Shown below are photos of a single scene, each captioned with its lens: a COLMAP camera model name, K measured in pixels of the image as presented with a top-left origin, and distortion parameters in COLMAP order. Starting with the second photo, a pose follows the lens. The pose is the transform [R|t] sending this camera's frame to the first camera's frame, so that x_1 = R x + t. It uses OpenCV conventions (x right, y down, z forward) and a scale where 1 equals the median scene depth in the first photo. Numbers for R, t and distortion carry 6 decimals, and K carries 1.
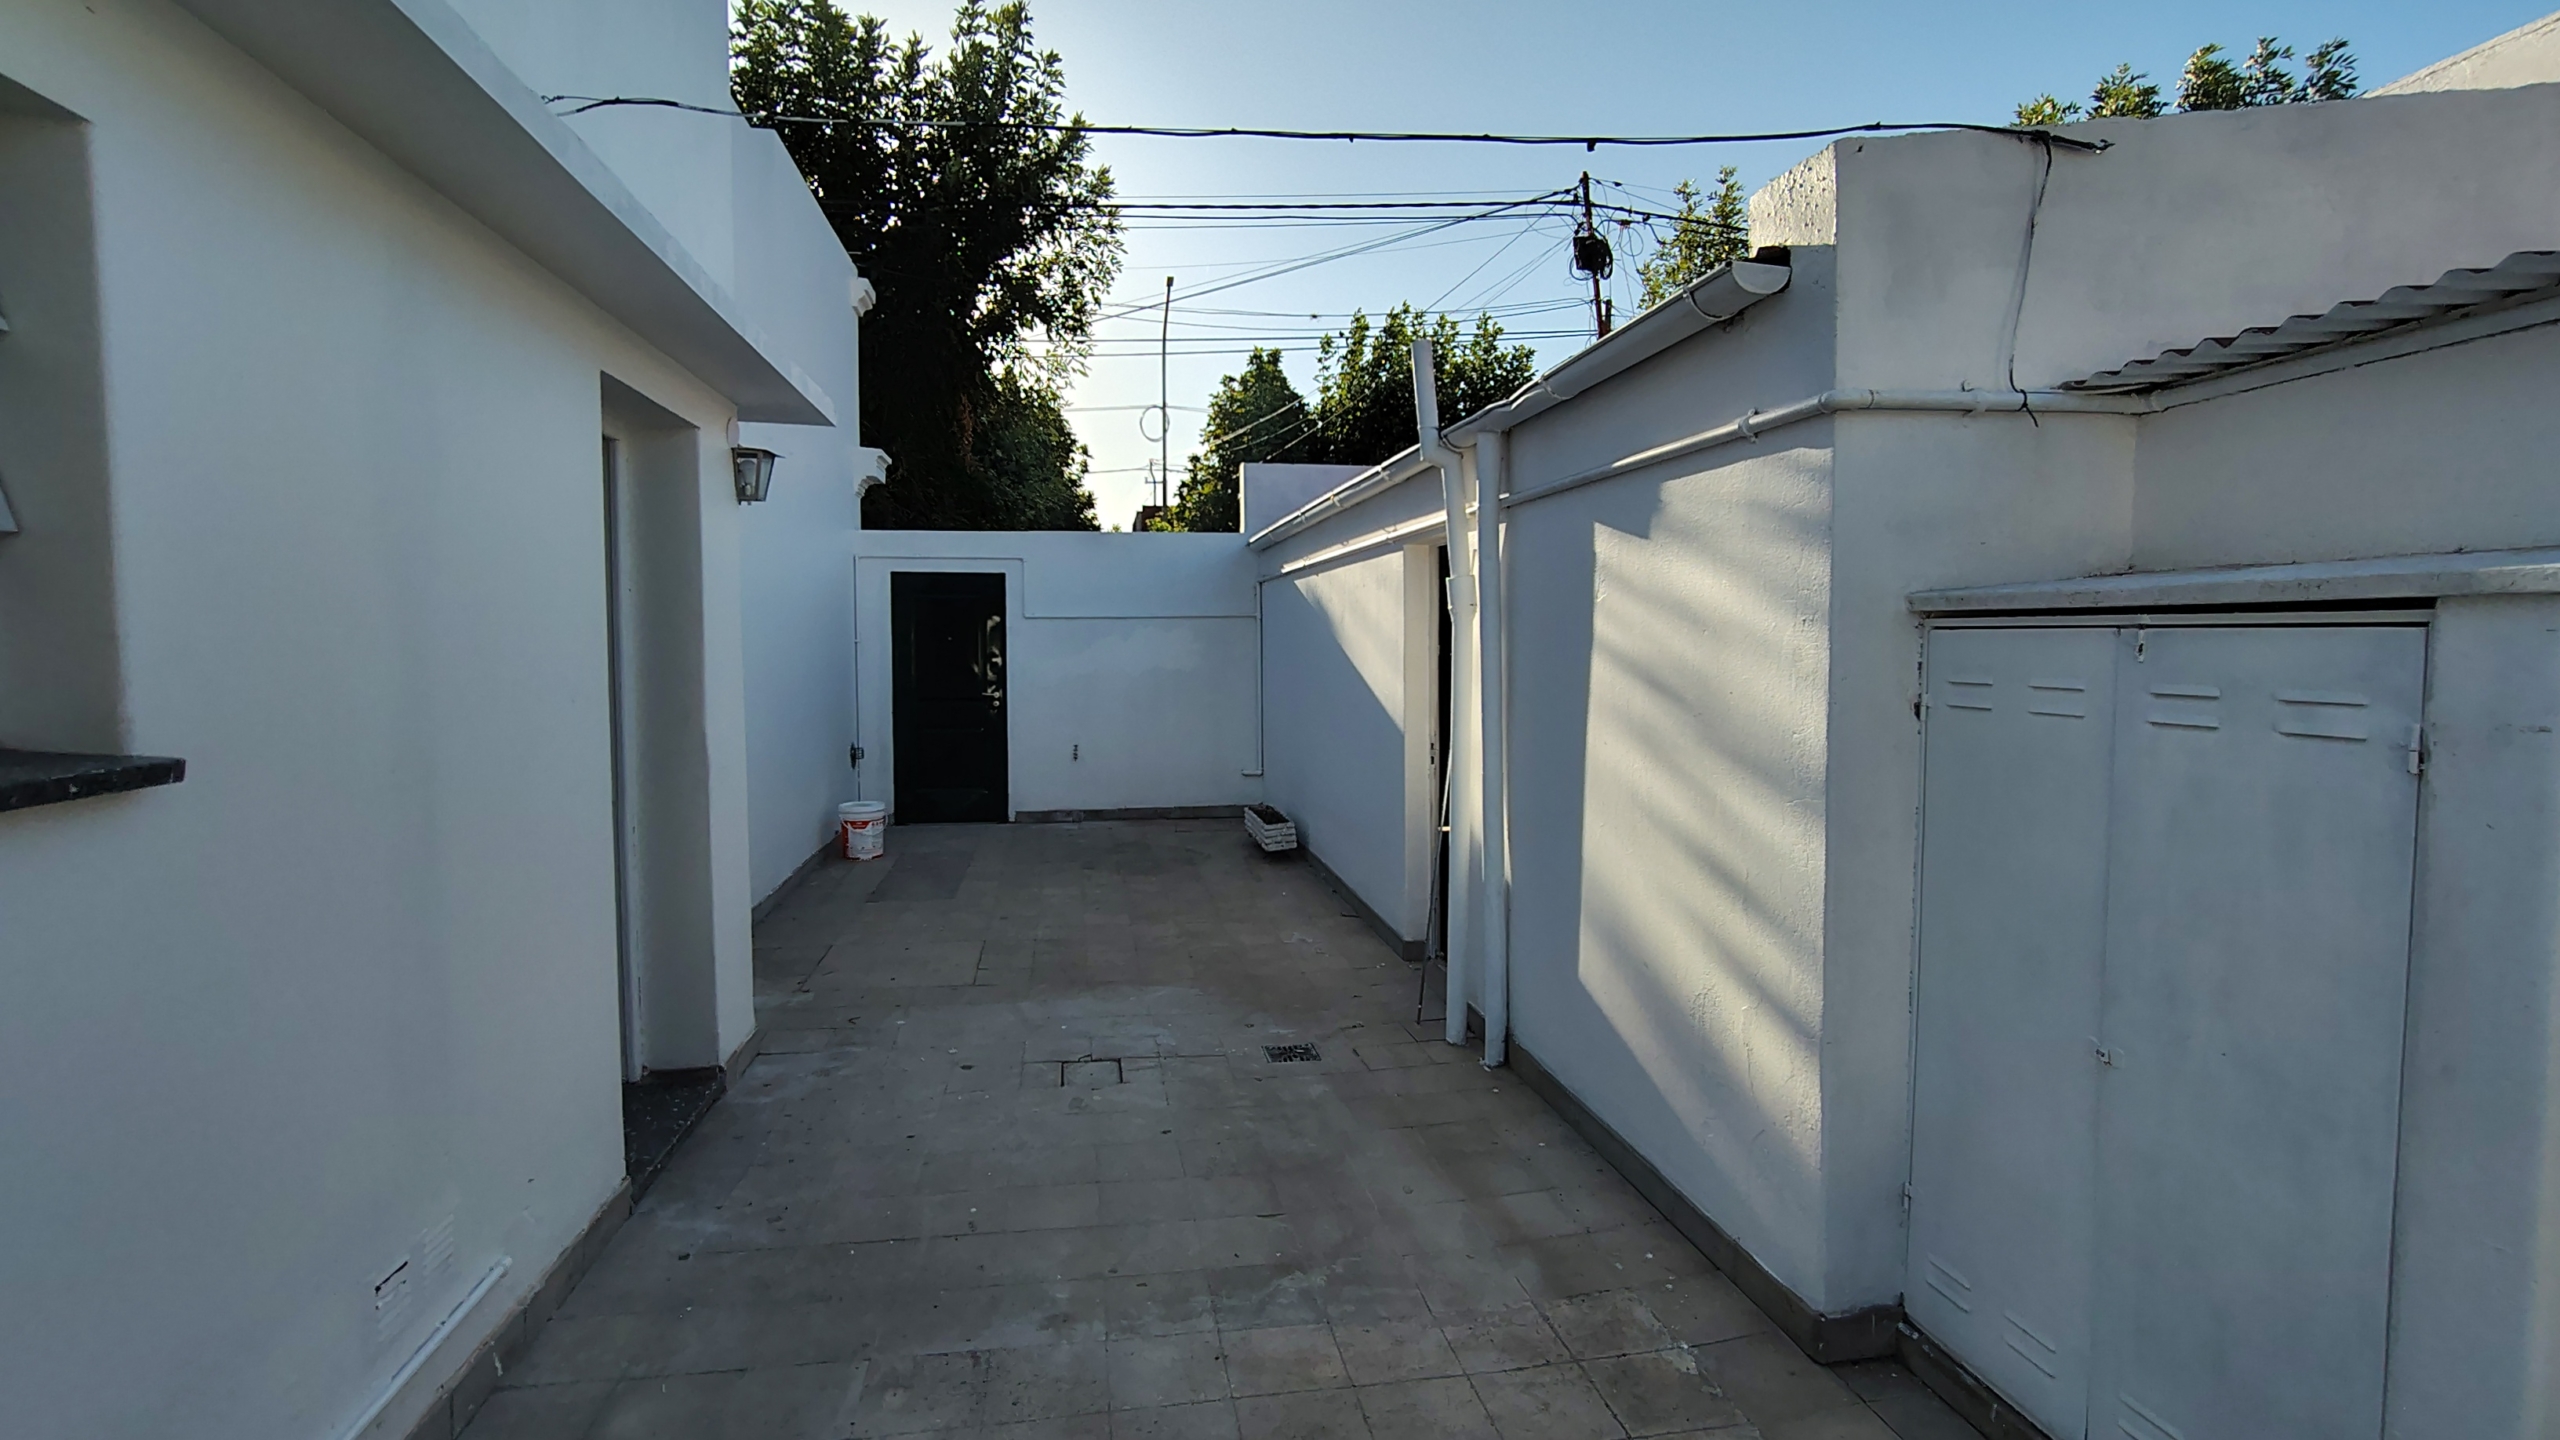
lens RADIAL K [[1162.3, 0, 1279.5], [0, 1162.3, 712.4], [0, 0, 1]] dist [0.002651, 0.000732]
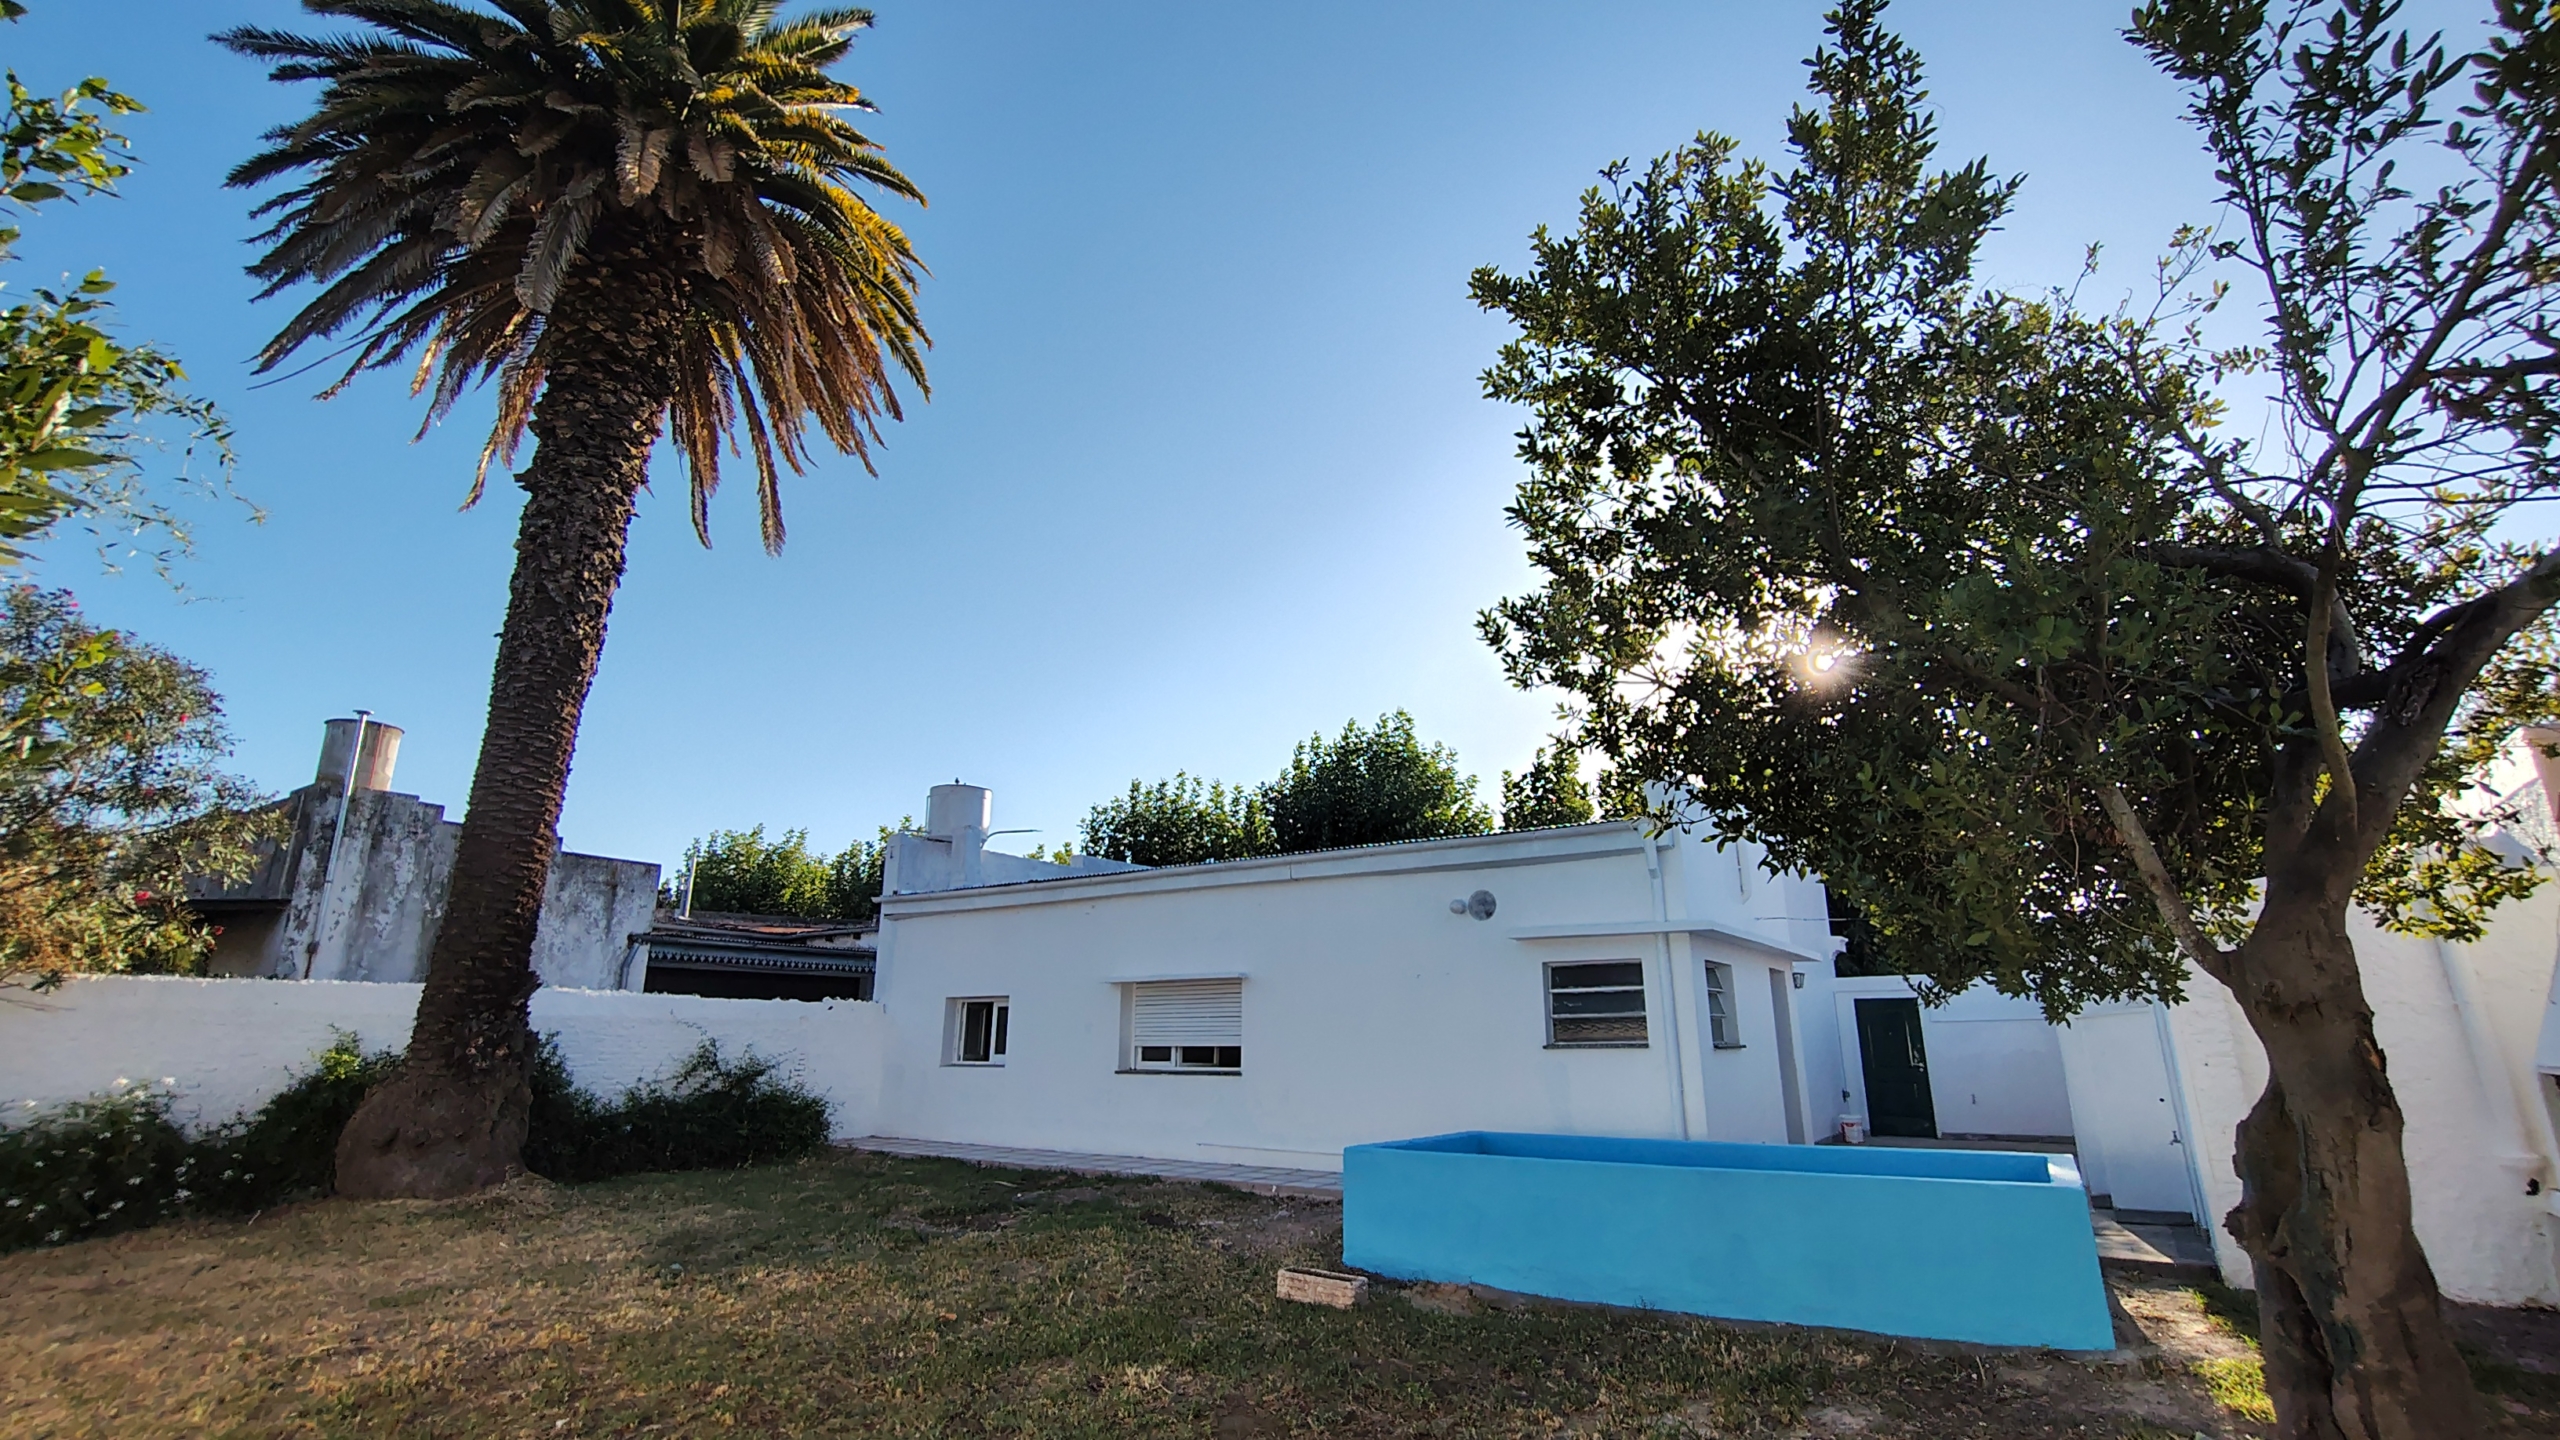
lens RADIAL K [[1162.3, 0, 1279.5], [0, 1162.3, 712.4], [0, 0, 1]] dist [0.002651, 0.000732]
pose [[0.704231, -0.195491, -0.682527, 0.354505], [-0.044812, 0.947188, -0.317533, 0.074971], [0.708556, 0.254202, 0.658278, -0.936683]]
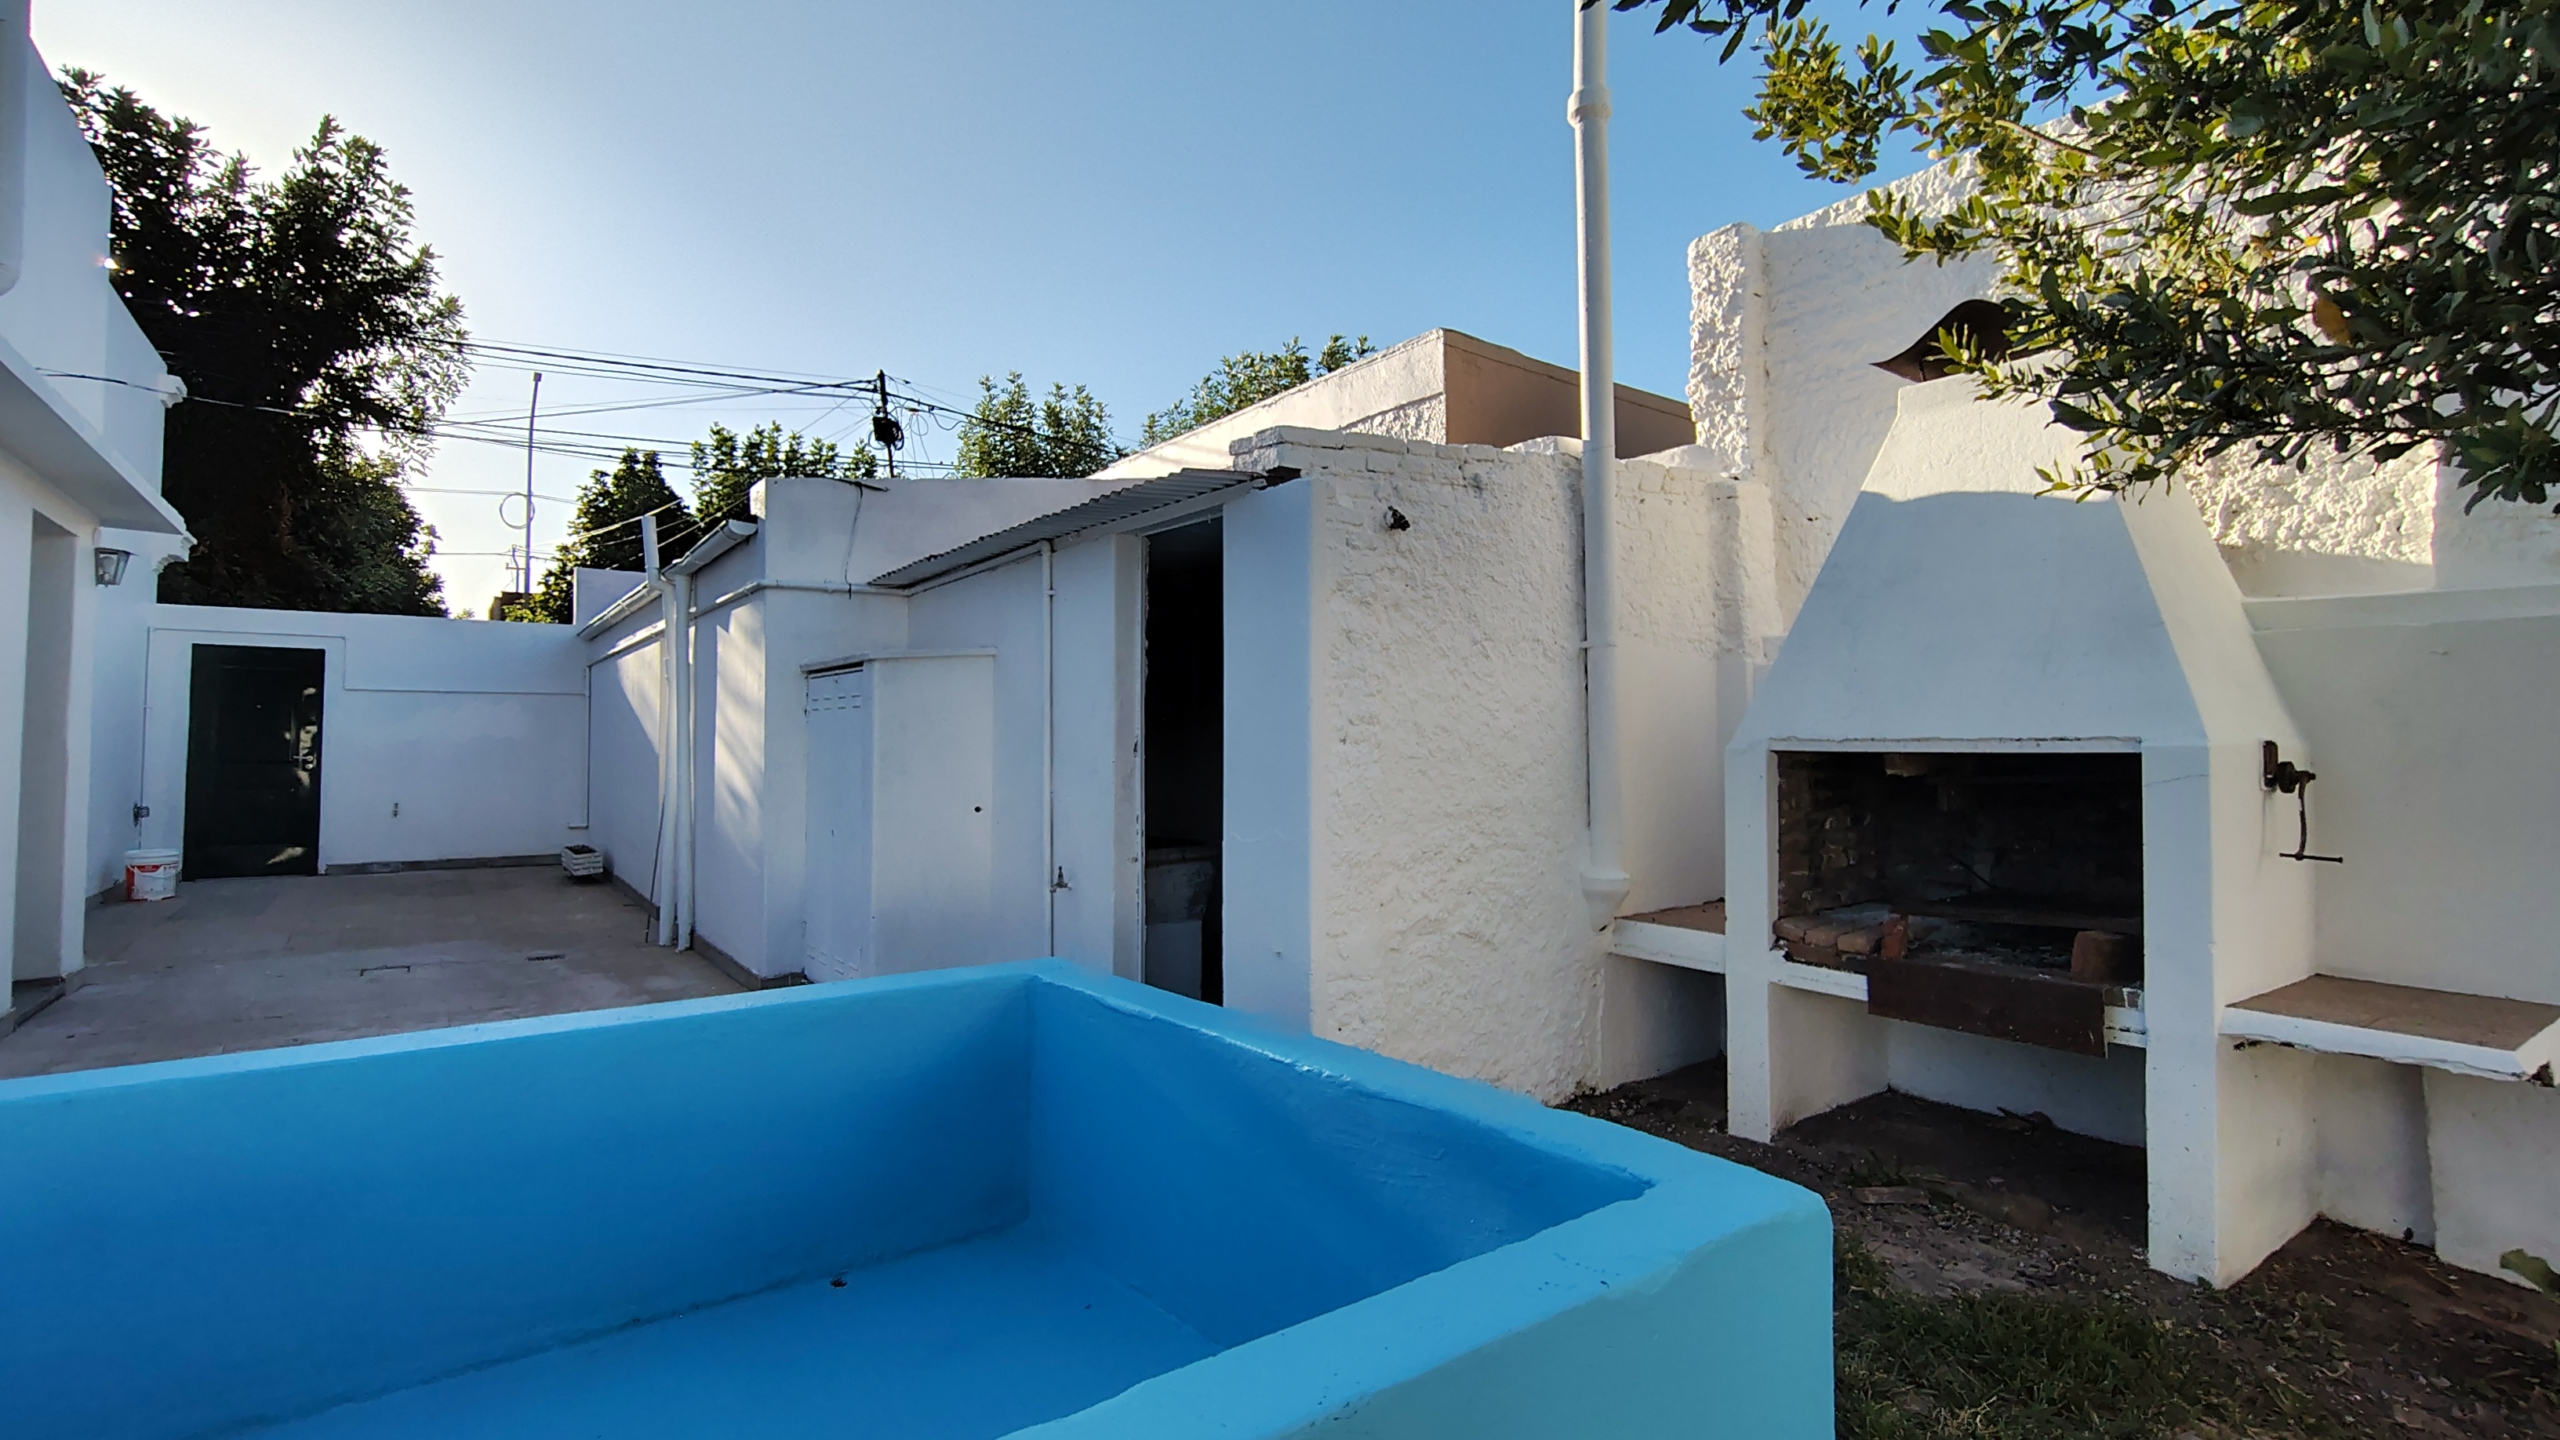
lens RADIAL K [[1169.8, 0, 1277.5], [0, 1169.8, 713.7], [0, 0, 1]] dist [-0.025334, 0.014504]
pose [[0.894699, 0.018028, 0.446306, 0.075025], [0.022386, 0.996120, -0.085113, 0.048786], [-0.446109, 0.086142, 0.890824, -0.337389]]
